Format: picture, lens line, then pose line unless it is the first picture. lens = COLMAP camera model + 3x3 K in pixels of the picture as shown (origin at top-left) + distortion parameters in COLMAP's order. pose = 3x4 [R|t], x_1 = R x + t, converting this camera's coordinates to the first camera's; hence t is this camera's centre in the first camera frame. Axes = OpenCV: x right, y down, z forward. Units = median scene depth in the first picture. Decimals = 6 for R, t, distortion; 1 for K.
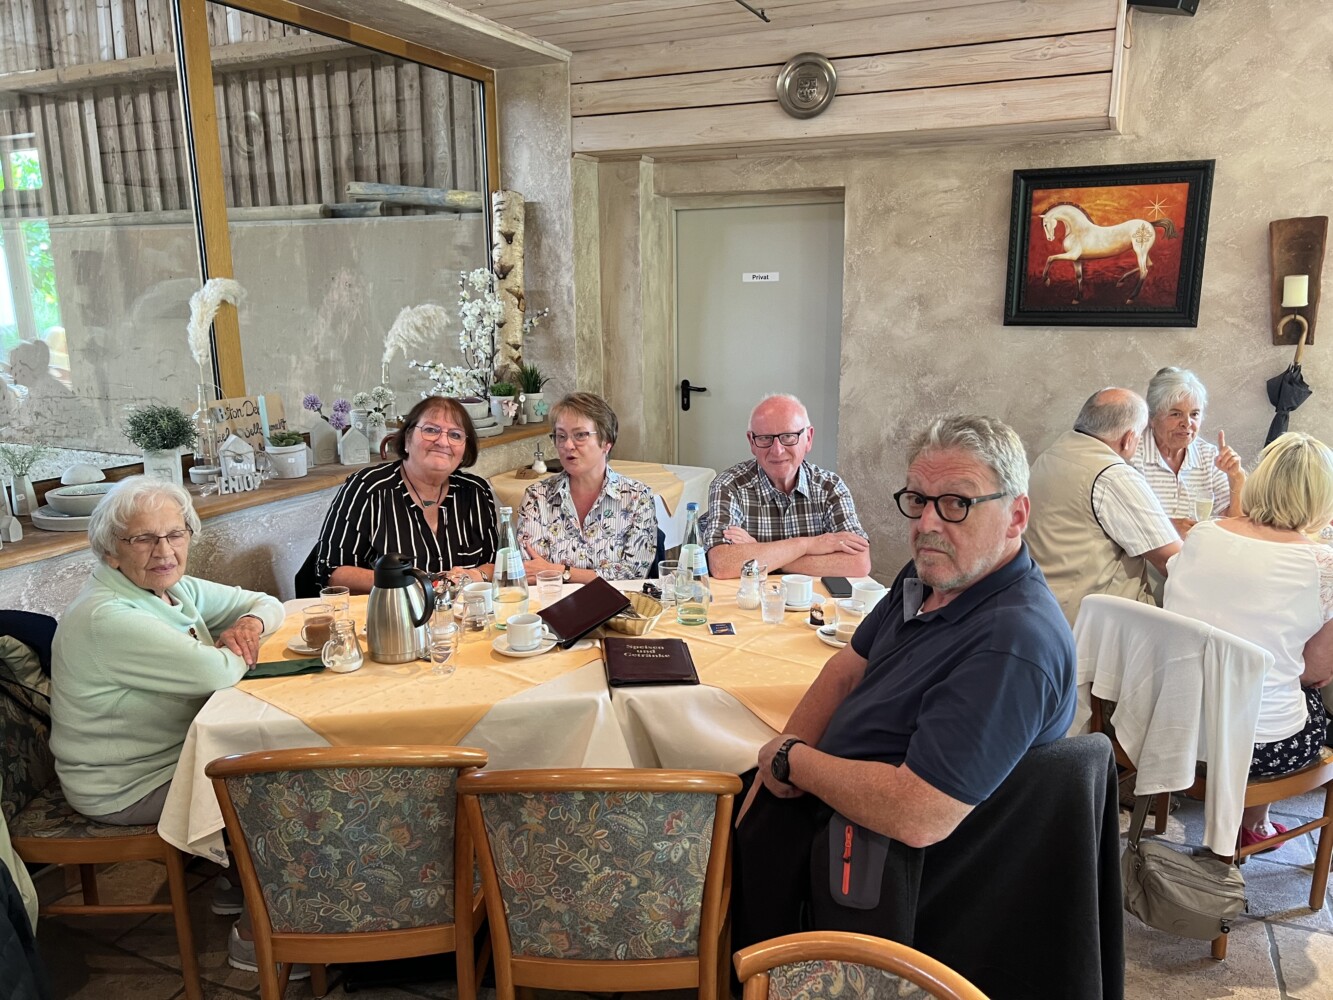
lens RADIAL K [[994.6, 0, 660.2], [0, 994.6, 502.1], [0, 0, 1]] dist [0.059639, -0.056317]
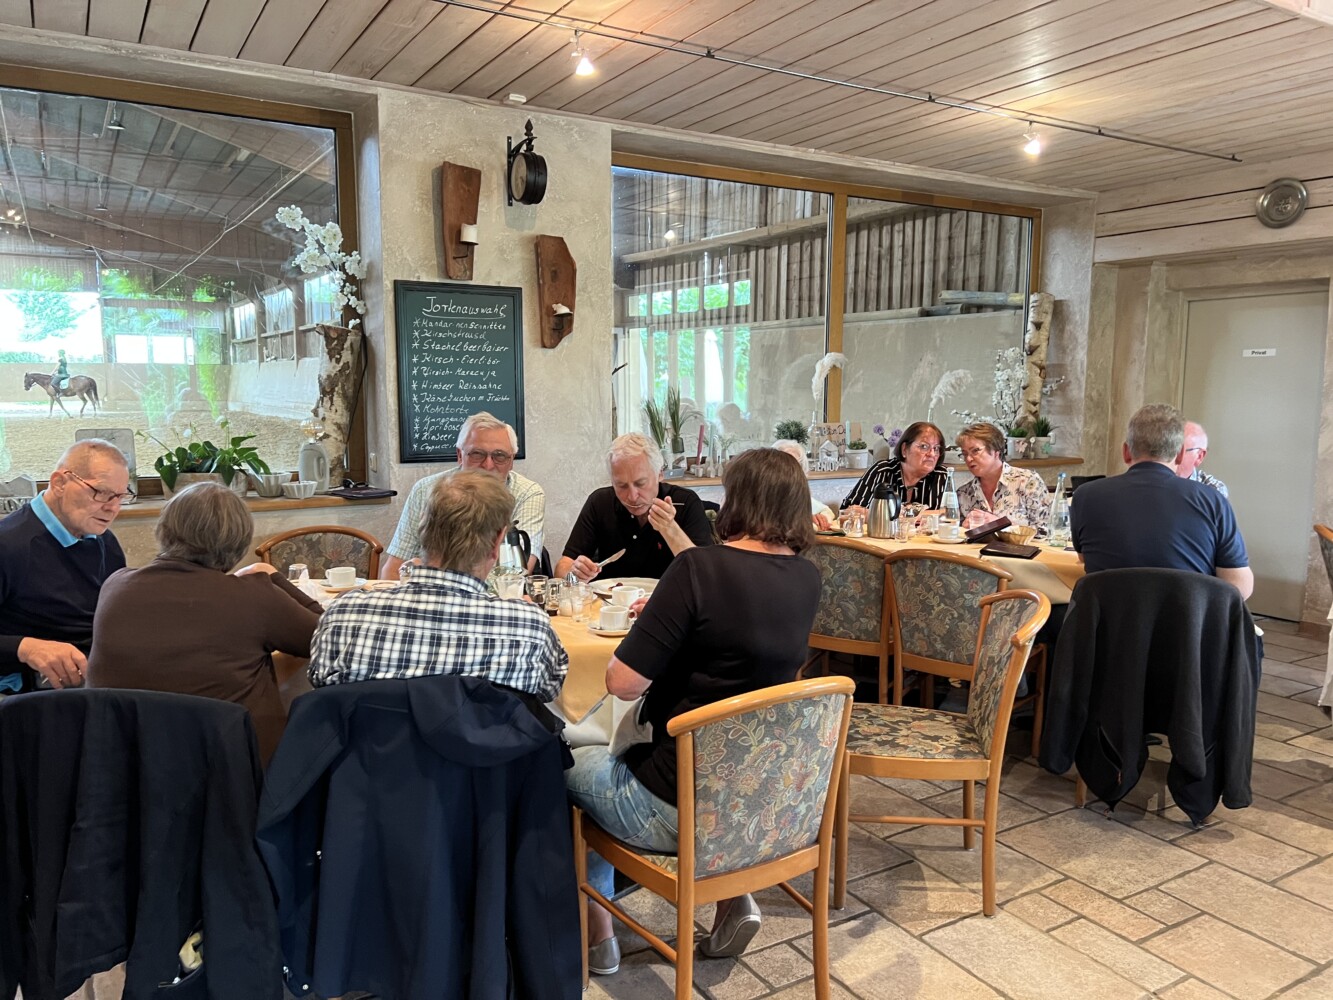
lens RADIAL K [[997.4, 0, 666.5], [0, 997.4, 500.0], [0, 0, 1]] dist [0.054256, -0.070368]
pose [[0.821138, 0.075920, -0.565658, 0.229707], [-0.129912, 0.989959, -0.055719, 0.116962], [0.555748, 0.119239, 0.822755, -0.395567]]
